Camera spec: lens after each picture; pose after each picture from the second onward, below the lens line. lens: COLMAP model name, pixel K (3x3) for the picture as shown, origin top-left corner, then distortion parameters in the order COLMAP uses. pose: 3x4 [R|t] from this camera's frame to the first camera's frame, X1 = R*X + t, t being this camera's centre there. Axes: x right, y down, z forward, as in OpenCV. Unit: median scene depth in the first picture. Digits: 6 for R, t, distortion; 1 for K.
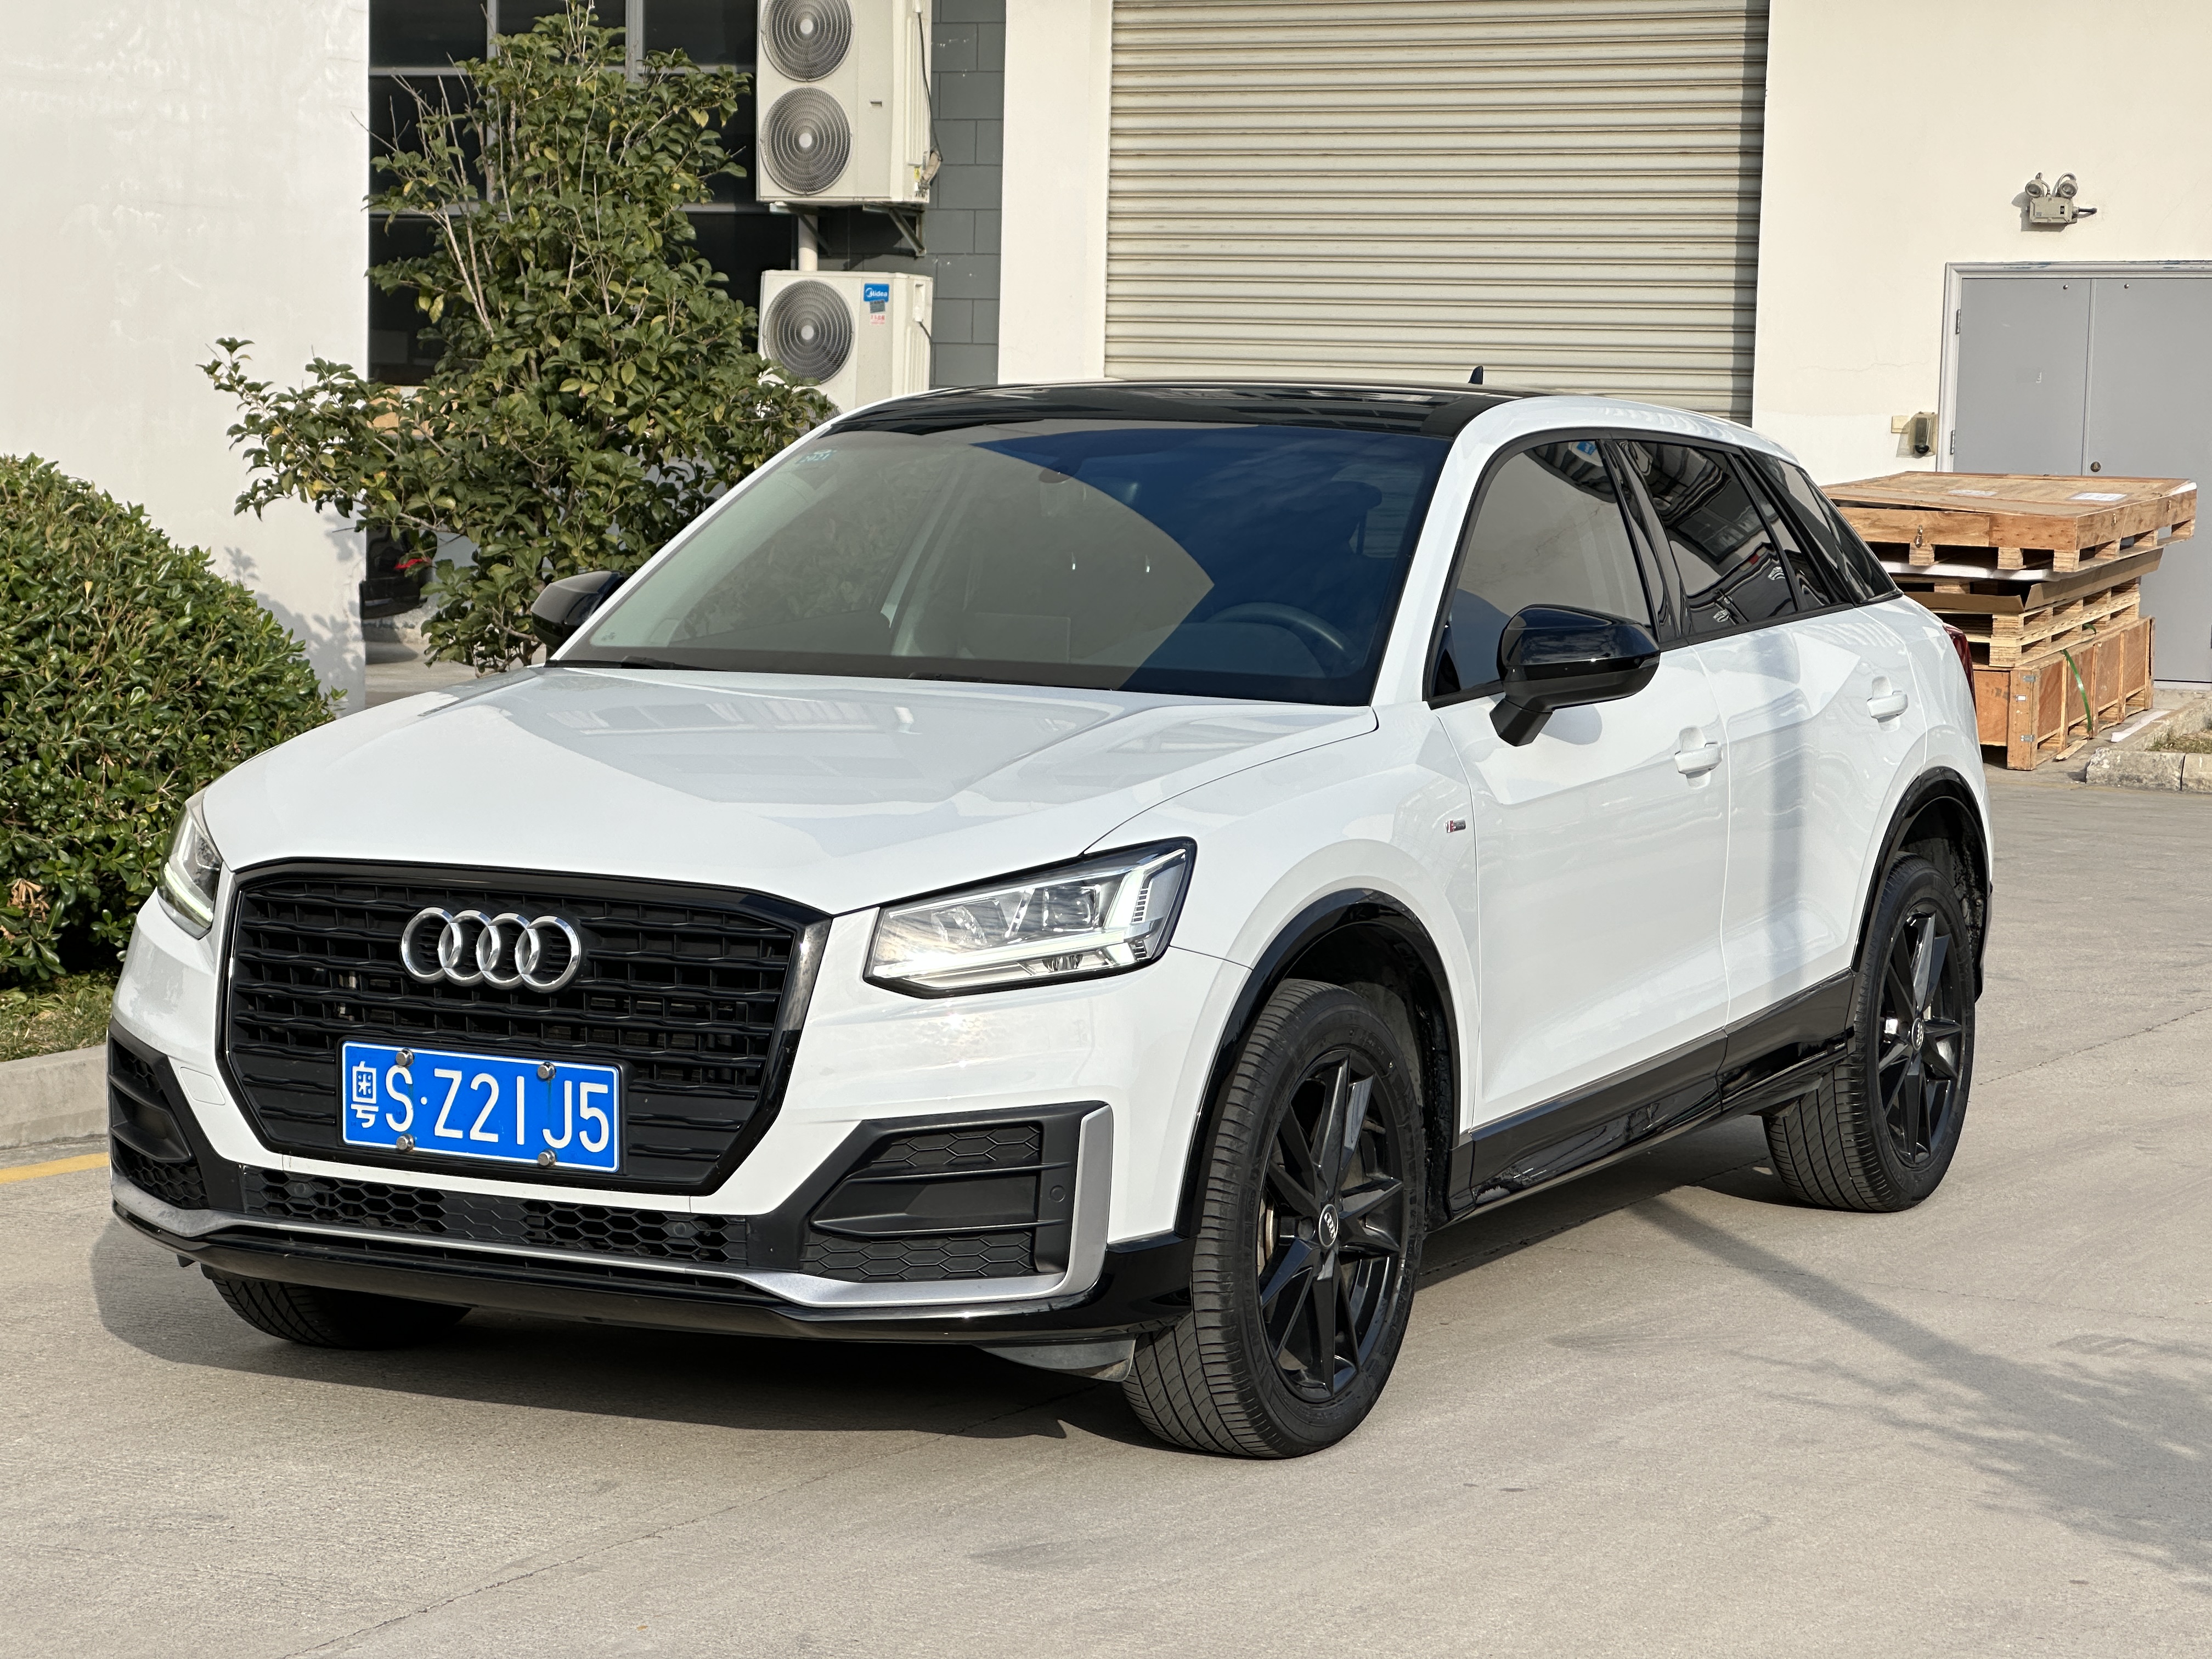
lens RADIAL K [[4923.9, 0, 1106.0], [0, 4923.9, 829.5], [0, 0, 1]] dist [-0.131737, 3.842903]
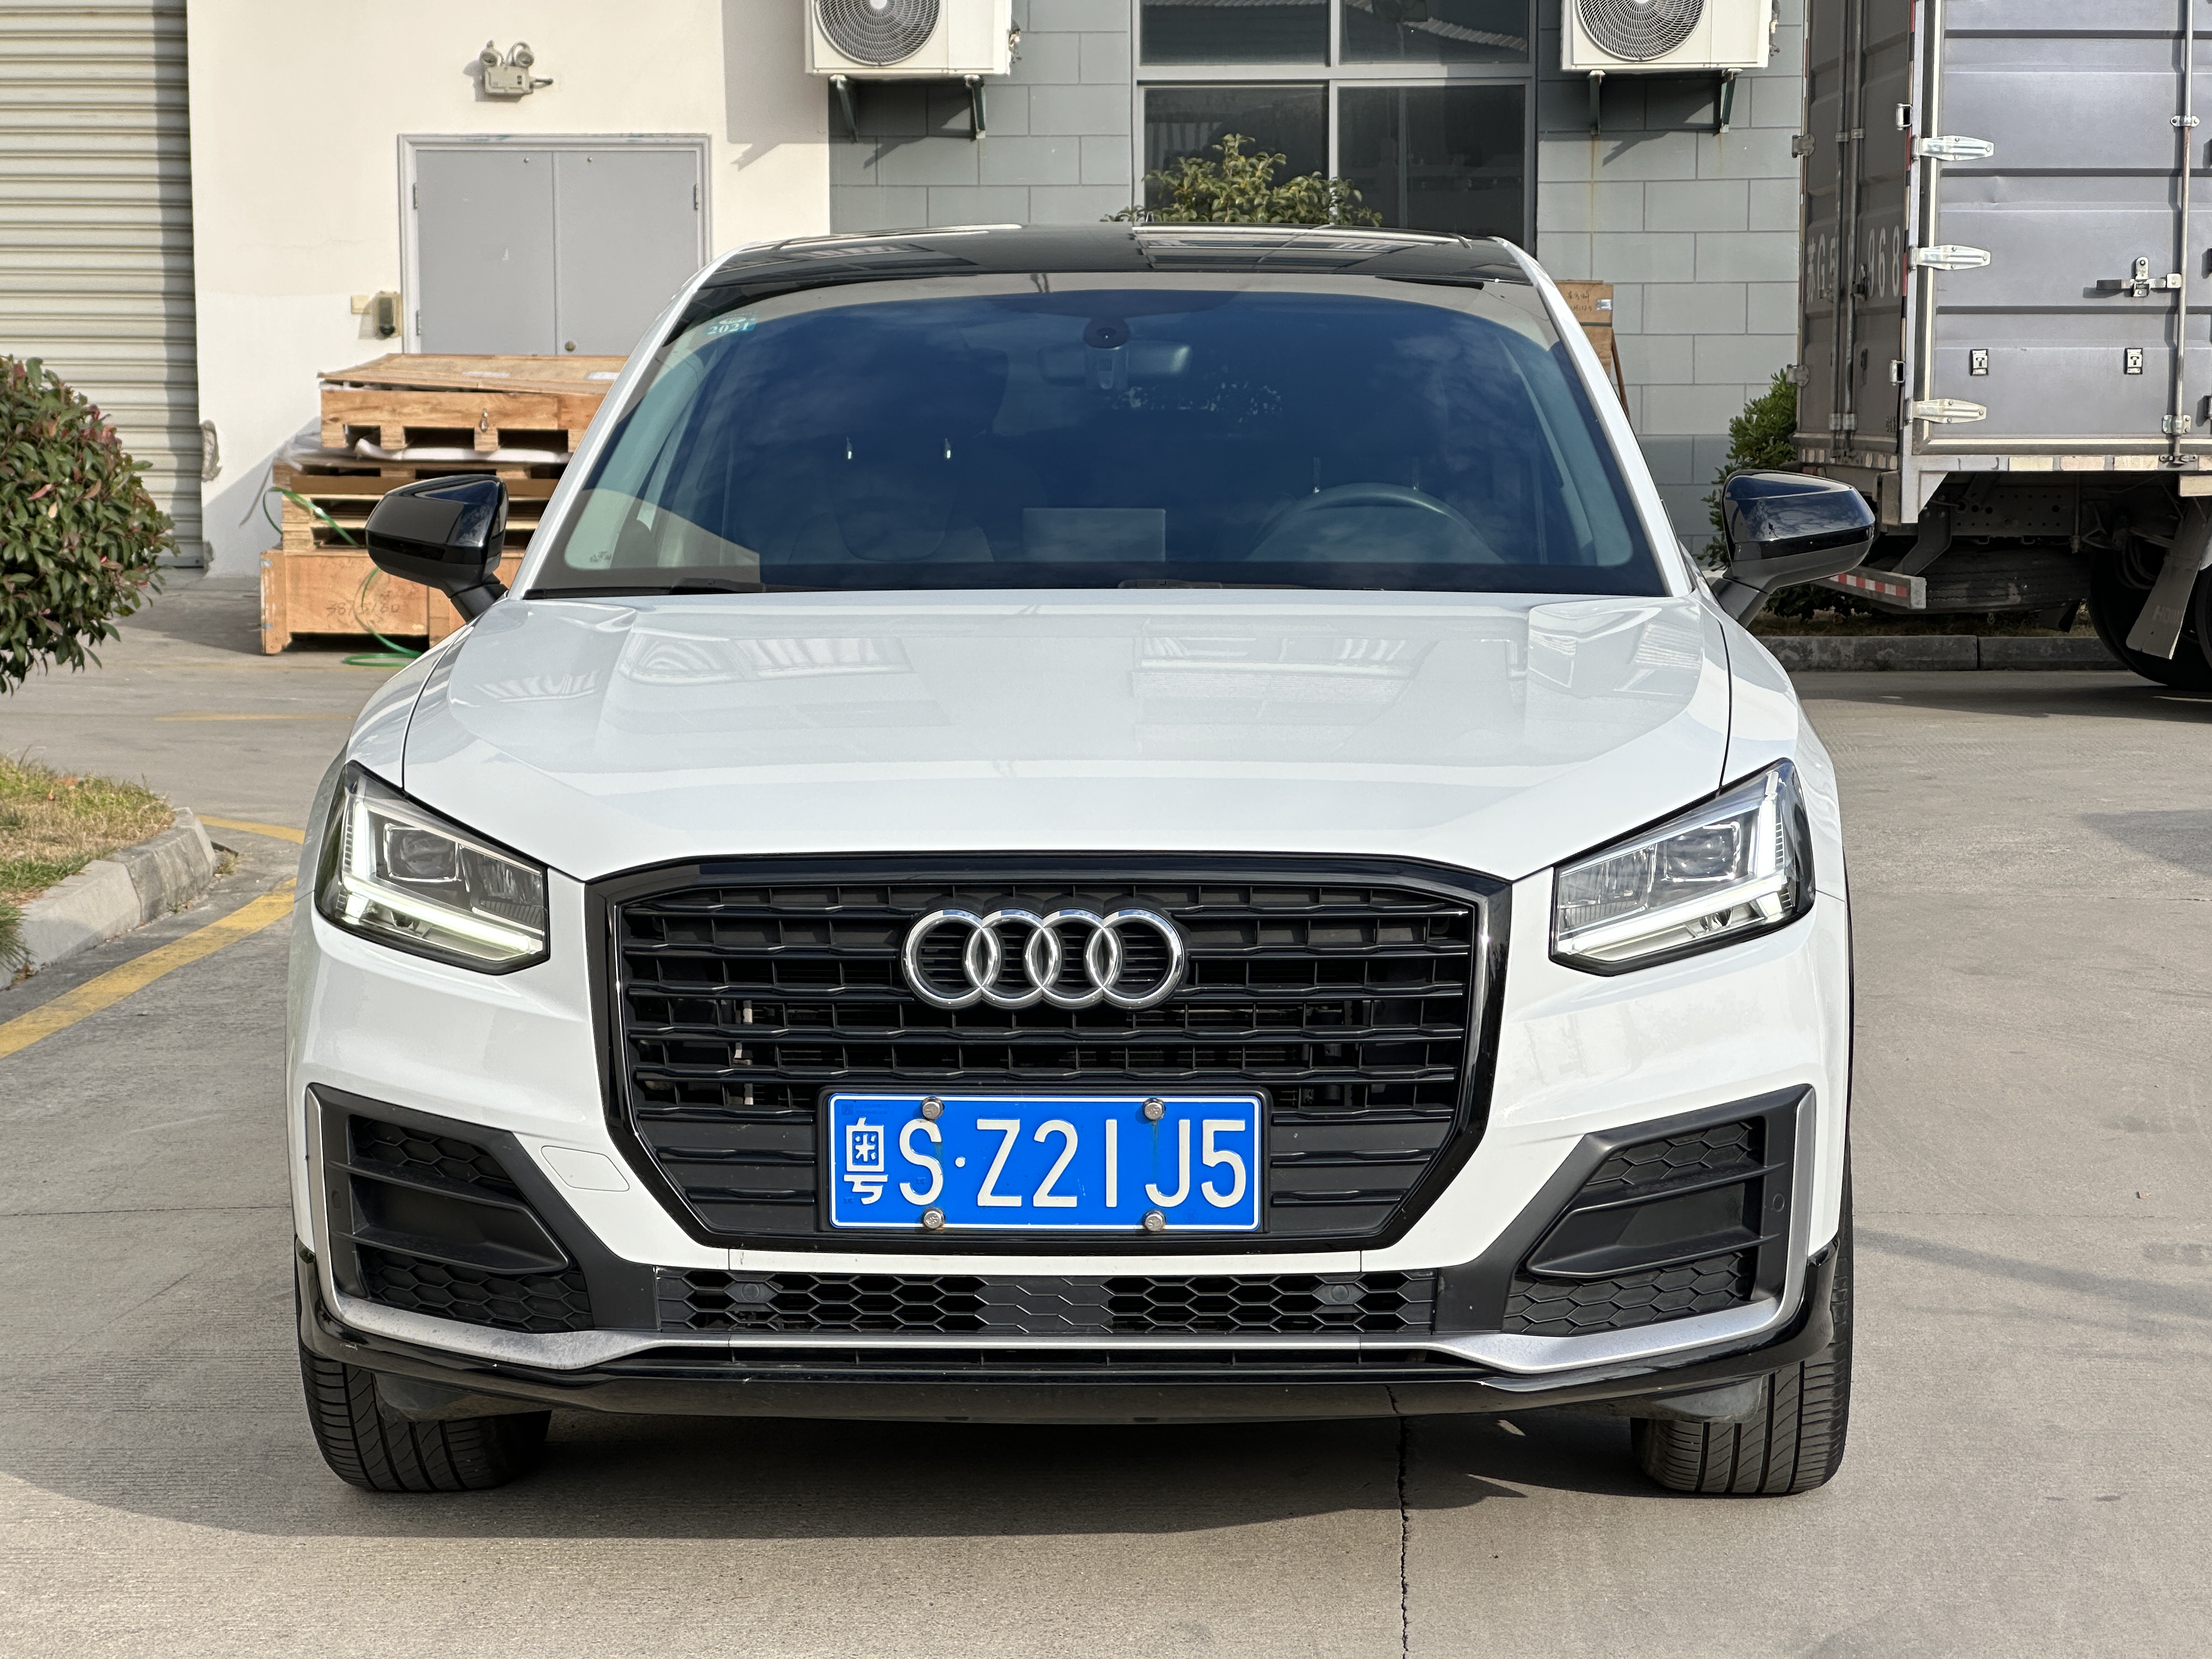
lens RADIAL K [[4923.9, 0, 1106.0], [0, 4923.9, 829.5], [0, 0, 1]] dist [-0.131737, 3.842903]
pose [[0.904010, -0.064348, 0.422641, -0.439405], [0.055166, 0.997900, 0.033933, -0.021337], [-0.423937, -0.007361, 0.905662, 0.296611]]
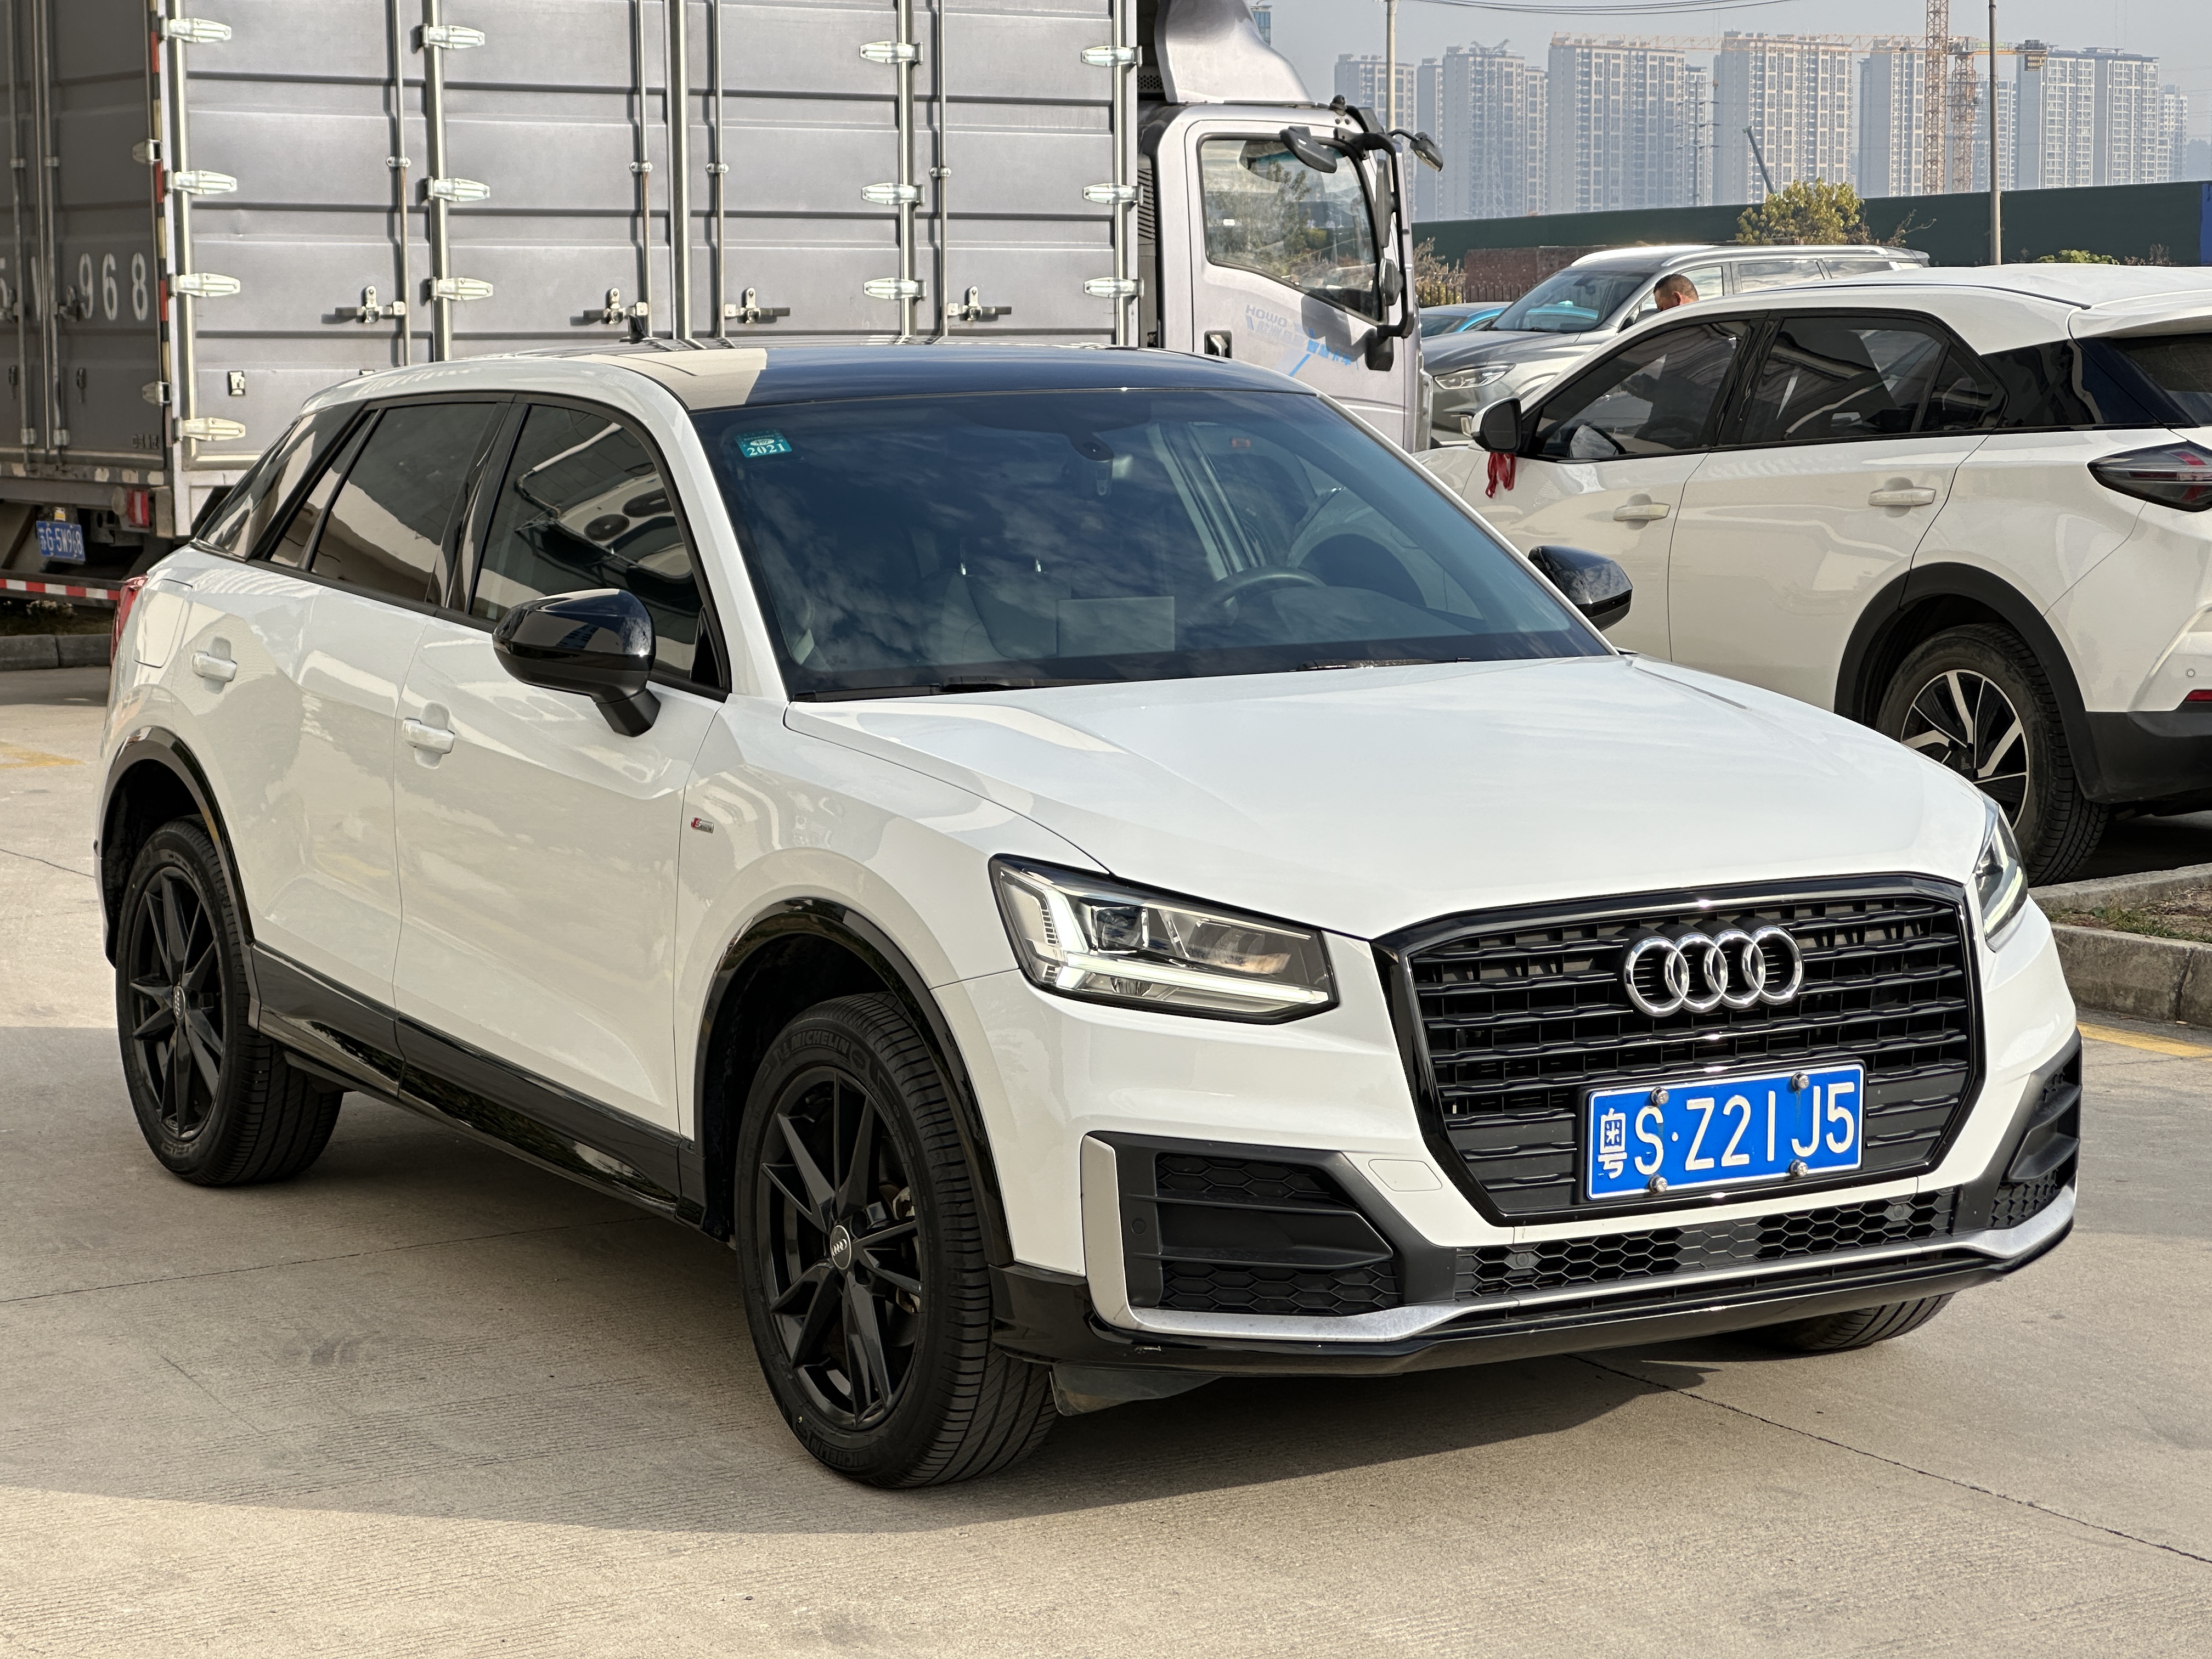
lens RADIAL K [[4852.9, 0, 1106.0], [0, 4852.9, 829.5], [0, 0, 1]] dist [0.076430, 0.415970]
pose [[0.538271, -0.117304, 0.834568, -0.986726], [0.086976, 0.992710, 0.083435, -0.093757], [-0.838272, 0.027677, 0.544550, 0.574273]]
